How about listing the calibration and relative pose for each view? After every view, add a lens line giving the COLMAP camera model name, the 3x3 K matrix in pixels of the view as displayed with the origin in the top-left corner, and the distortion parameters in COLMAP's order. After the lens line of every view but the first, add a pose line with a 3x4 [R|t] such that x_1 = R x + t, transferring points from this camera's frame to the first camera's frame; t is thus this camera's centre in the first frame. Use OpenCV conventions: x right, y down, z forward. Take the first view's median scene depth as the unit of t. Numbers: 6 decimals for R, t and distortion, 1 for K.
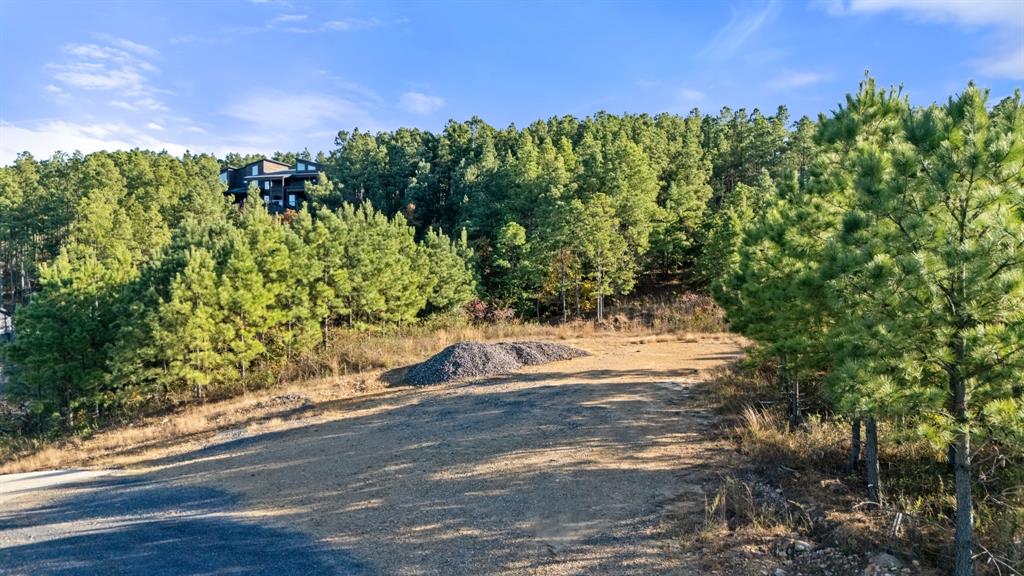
lens RADIAL K [[761.5, 0, 515.2], [0, 761.5, 285.3], [0, 0, 1]] dist [0.084739, -0.073728]
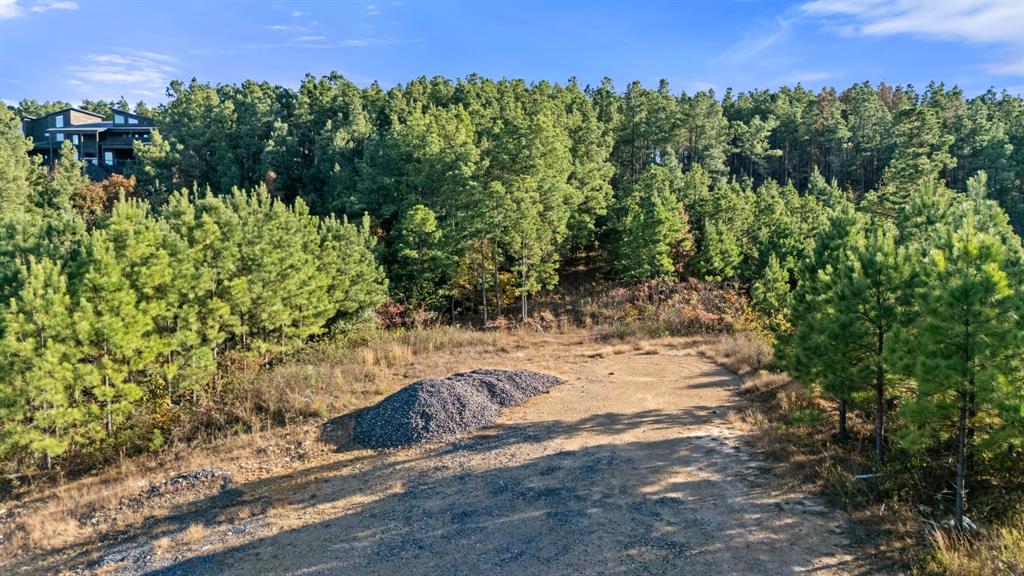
lens RADIAL K [[761.5, 0, 515.2], [0, 761.5, 285.3], [0, 0, 1]] dist [0.084739, -0.073728]
pose [[0.976672, -0.009901, 0.214507, -0.103335], [-0.001524, 0.998592, 0.053031, -0.046893], [-0.214730, -0.052121, 0.975282, 0.156090]]
